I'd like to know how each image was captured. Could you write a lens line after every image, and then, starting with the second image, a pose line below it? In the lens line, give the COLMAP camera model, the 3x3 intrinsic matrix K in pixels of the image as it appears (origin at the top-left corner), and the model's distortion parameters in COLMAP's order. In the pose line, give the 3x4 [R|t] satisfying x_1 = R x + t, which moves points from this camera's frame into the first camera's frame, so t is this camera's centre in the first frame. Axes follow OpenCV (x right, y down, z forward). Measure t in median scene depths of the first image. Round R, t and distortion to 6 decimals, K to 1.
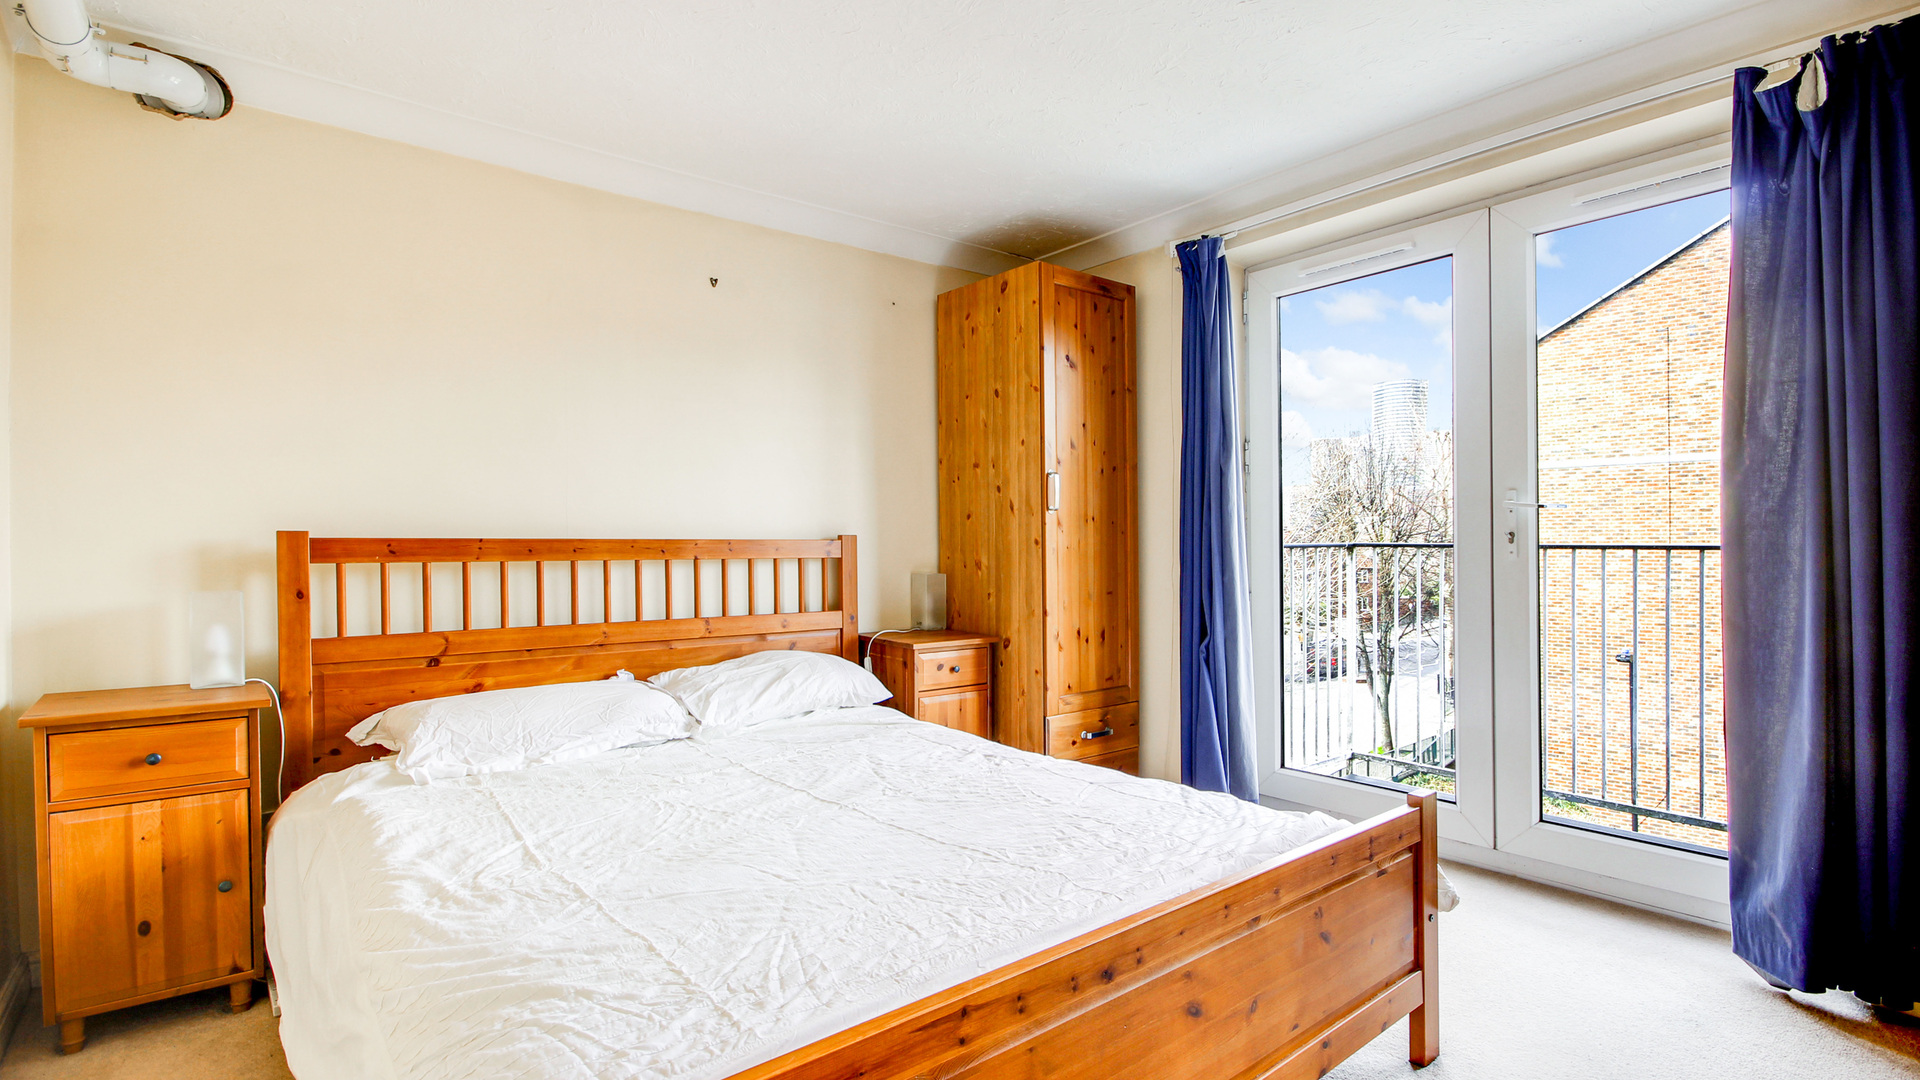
lens RADIAL K [[891.1, 0, 960.0], [0, 891.1, 540.0], [0, 0, 1]] dist [-0.001247, -0.000088]
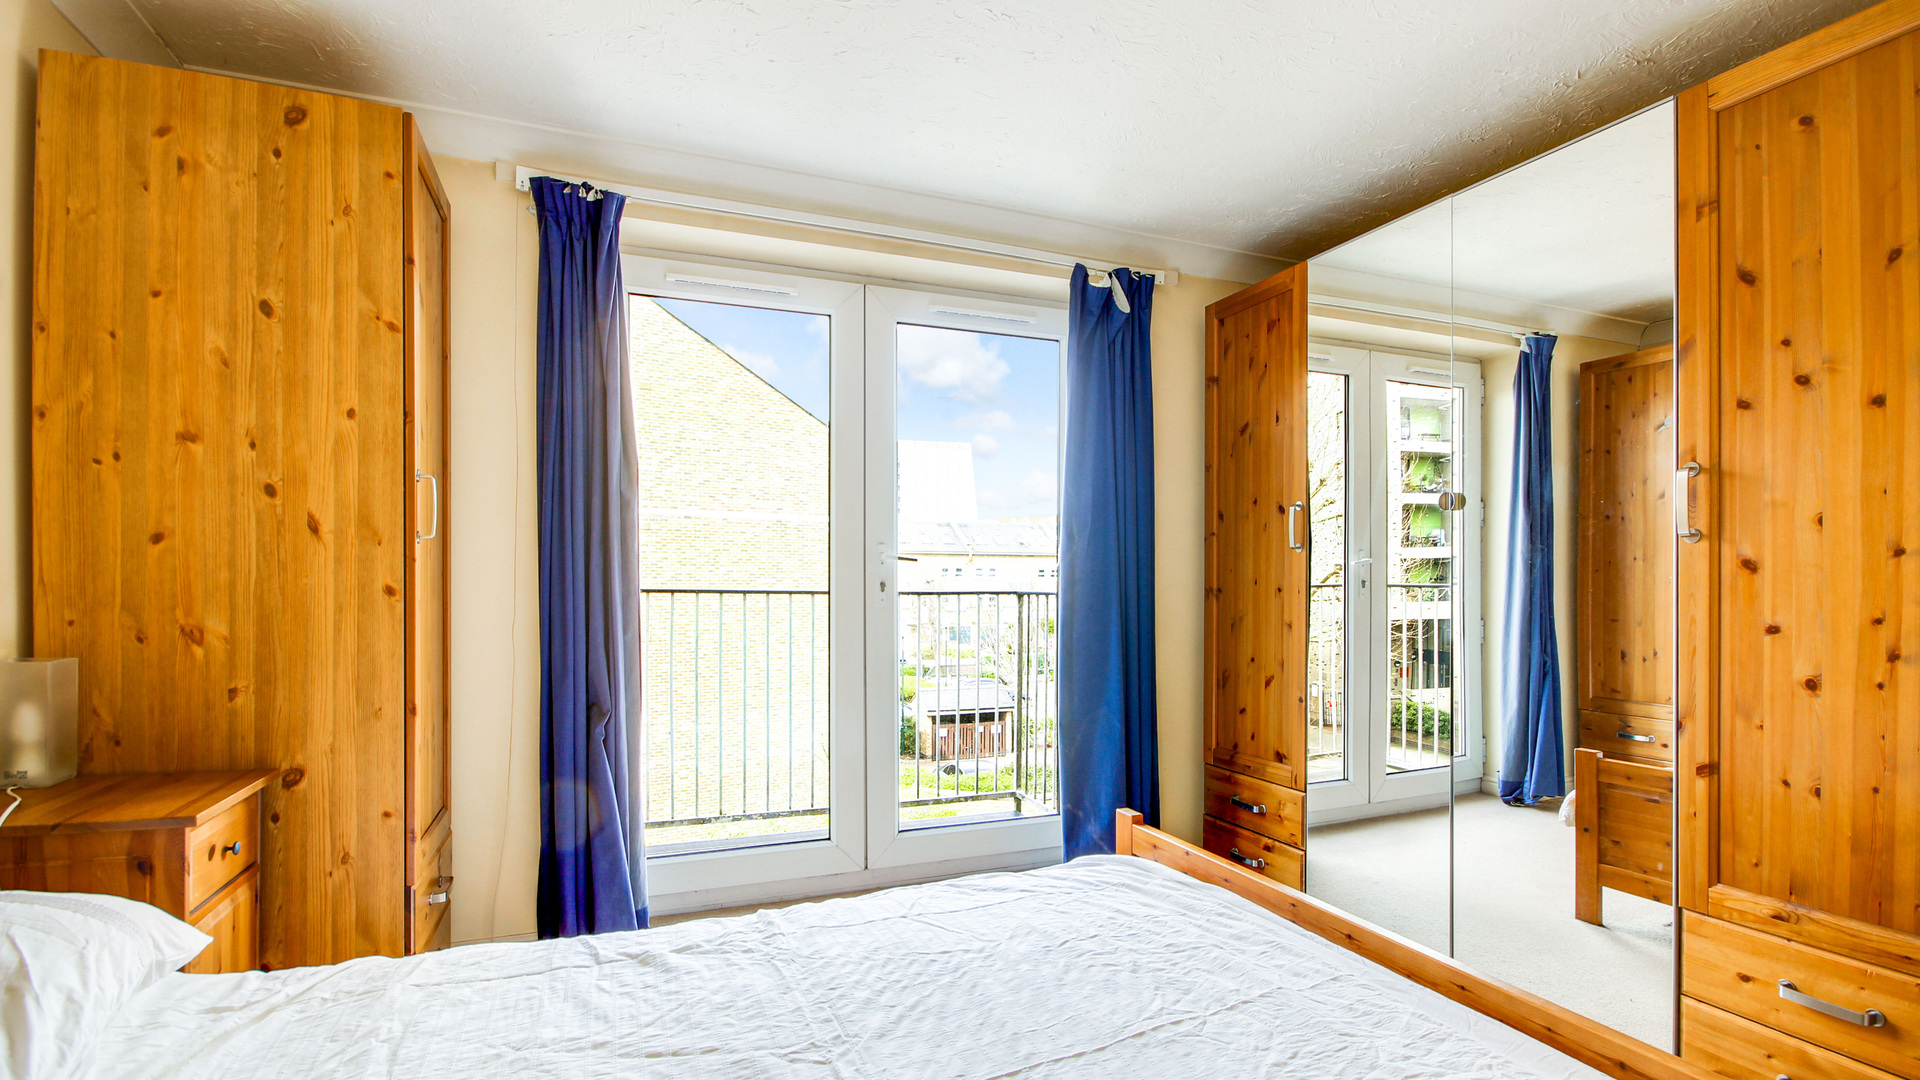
lens RADIAL K [[909.3, 0, 960.3], [0, 909.3, 584.7], [0, 0, 1]] dist [-0.003630, -0.001269]
pose [[0.293495, 0.002340, 0.955958, -0.363537], [-0.010303, 0.999947, 0.000715, -0.005787], [-0.955905, -0.010059, 0.293503, 0.462920]]
